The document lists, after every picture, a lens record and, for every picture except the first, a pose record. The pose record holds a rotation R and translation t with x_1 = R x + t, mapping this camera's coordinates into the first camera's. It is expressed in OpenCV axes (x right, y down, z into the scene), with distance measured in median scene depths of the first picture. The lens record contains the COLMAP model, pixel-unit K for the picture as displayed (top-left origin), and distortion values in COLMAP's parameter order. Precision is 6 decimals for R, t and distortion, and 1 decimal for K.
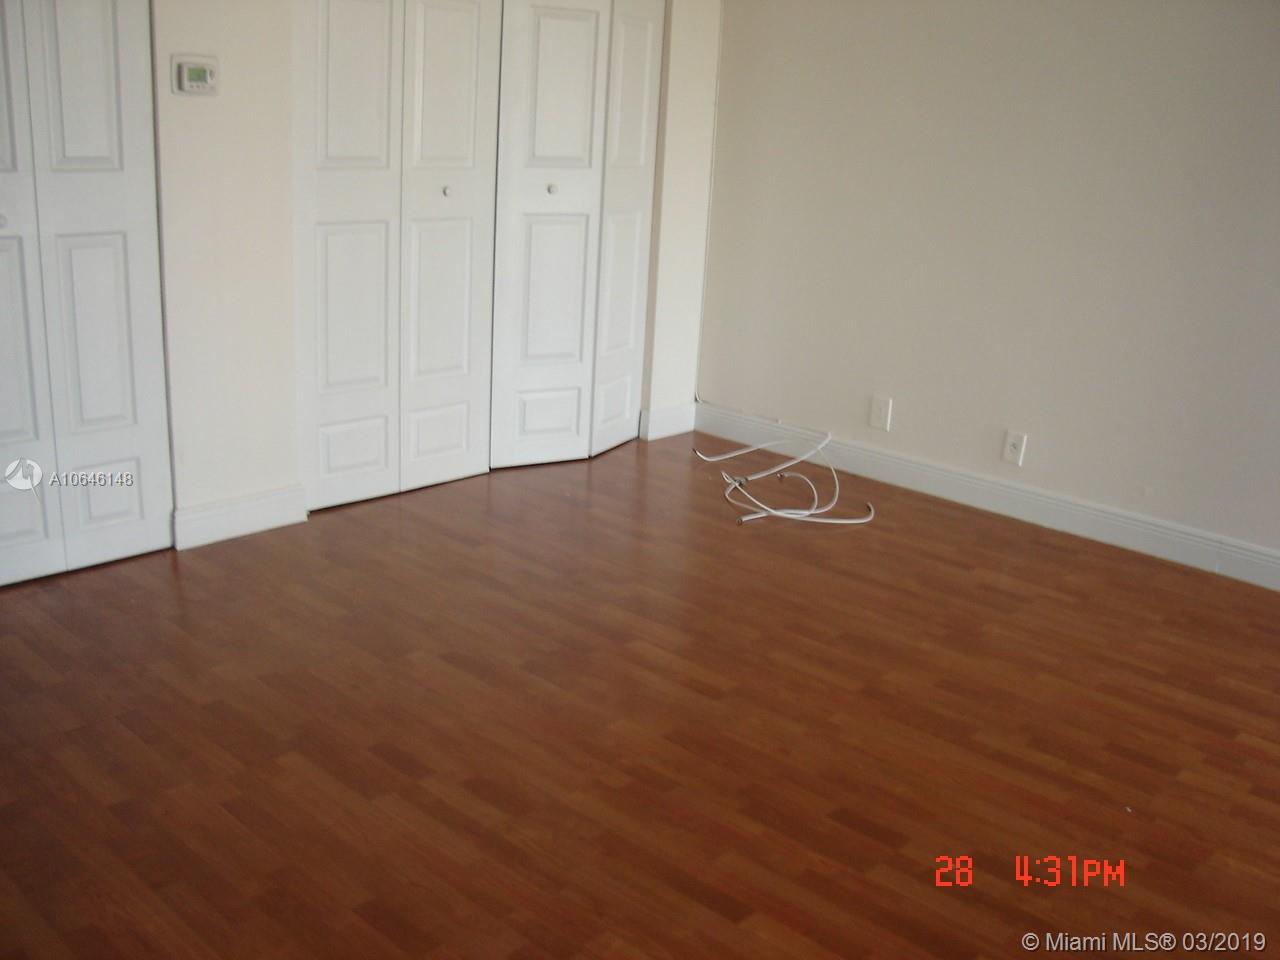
lens RADIAL K [[1237.7, 0, 640.0], [0, 1237.7, 480.0], [0, 0, 1]] dist [-0.171493, 0.143063]
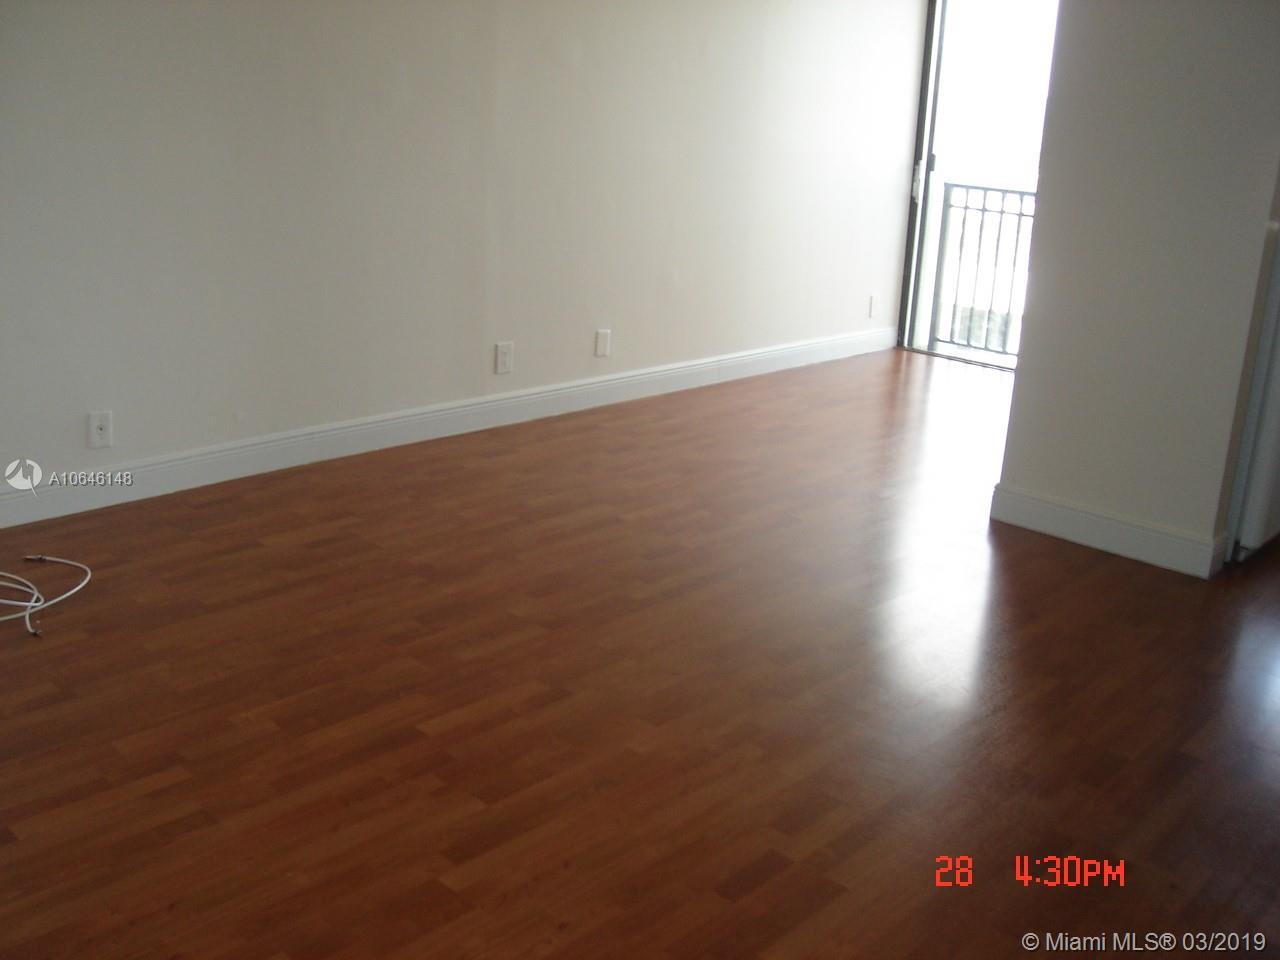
lens RADIAL K [[1237.7, 0, 640.0], [0, 1237.7, 480.0], [0, 0, 1]] dist [-0.171493, 0.143063]
pose [[0.041198, -0.349371, 0.936078, -0.505170], [0.258256, 0.908760, 0.327809, -0.177880], [-0.965198, 0.228242, 0.127666, 0.520765]]
